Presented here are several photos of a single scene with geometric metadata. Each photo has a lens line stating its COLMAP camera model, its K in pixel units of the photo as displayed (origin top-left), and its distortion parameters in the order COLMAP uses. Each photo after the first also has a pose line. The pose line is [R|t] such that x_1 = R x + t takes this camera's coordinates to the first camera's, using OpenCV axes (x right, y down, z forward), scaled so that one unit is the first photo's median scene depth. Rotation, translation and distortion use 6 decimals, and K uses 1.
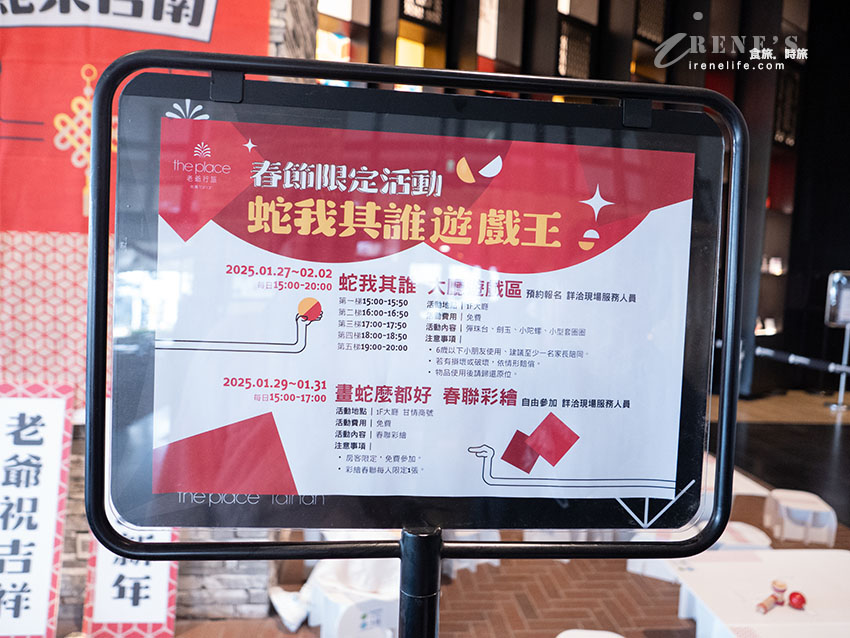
lens RADIAL K [[603.4, 0, 428.2], [0, 603.4, 320.6], [0, 0, 1]] dist [-0.017785, -0.001540]
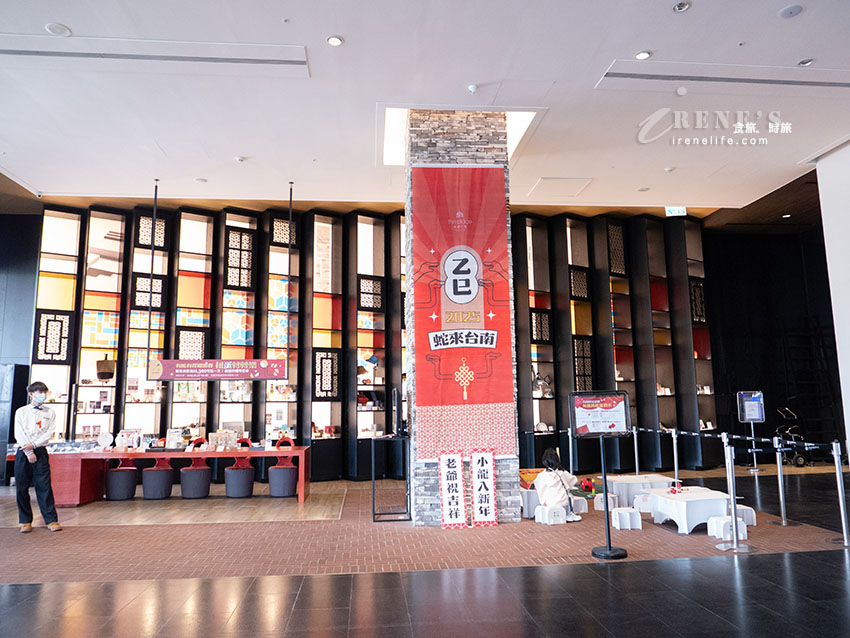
lens RADIAL K [[603.4, 0, 428.2], [0, 603.4, 320.6], [0, 0, 1]] dist [-0.017785, -0.001540]
pose [[0.997898, -0.063555, 0.012659, -0.782936], [0.064785, 0.973714, -0.218366, 0.130411], [0.001552, 0.218728, 0.975785, -2.496530]]
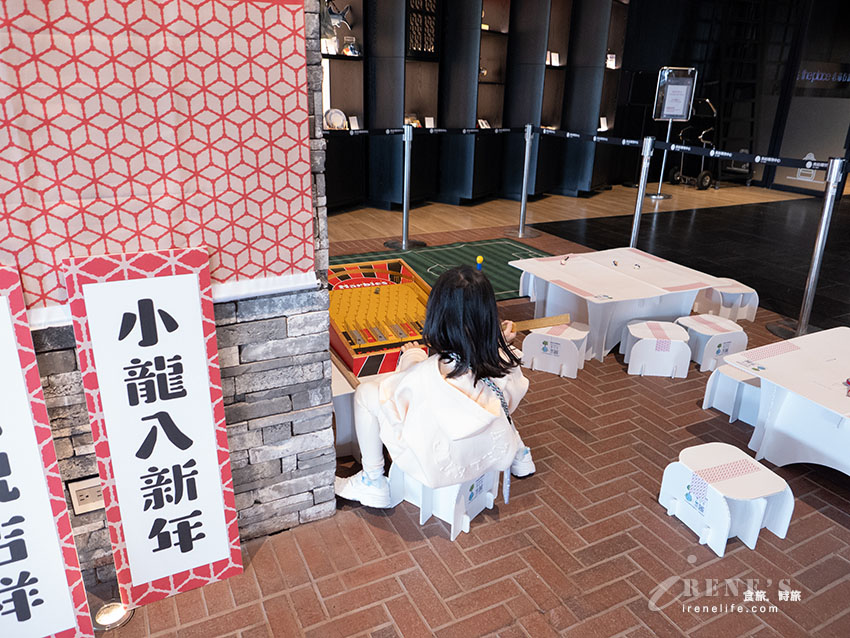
lens RADIAL K [[603.4, 0, 428.2], [0, 603.4, 320.6], [0, 0, 1]] dist [-0.017785, -0.001540]
pose [[0.927952, -0.155417, 0.338749, -0.419944], [0.046527, 0.950102, 0.308451, -0.010145], [-0.369784, -0.270467, 0.888880, 0.304558]]
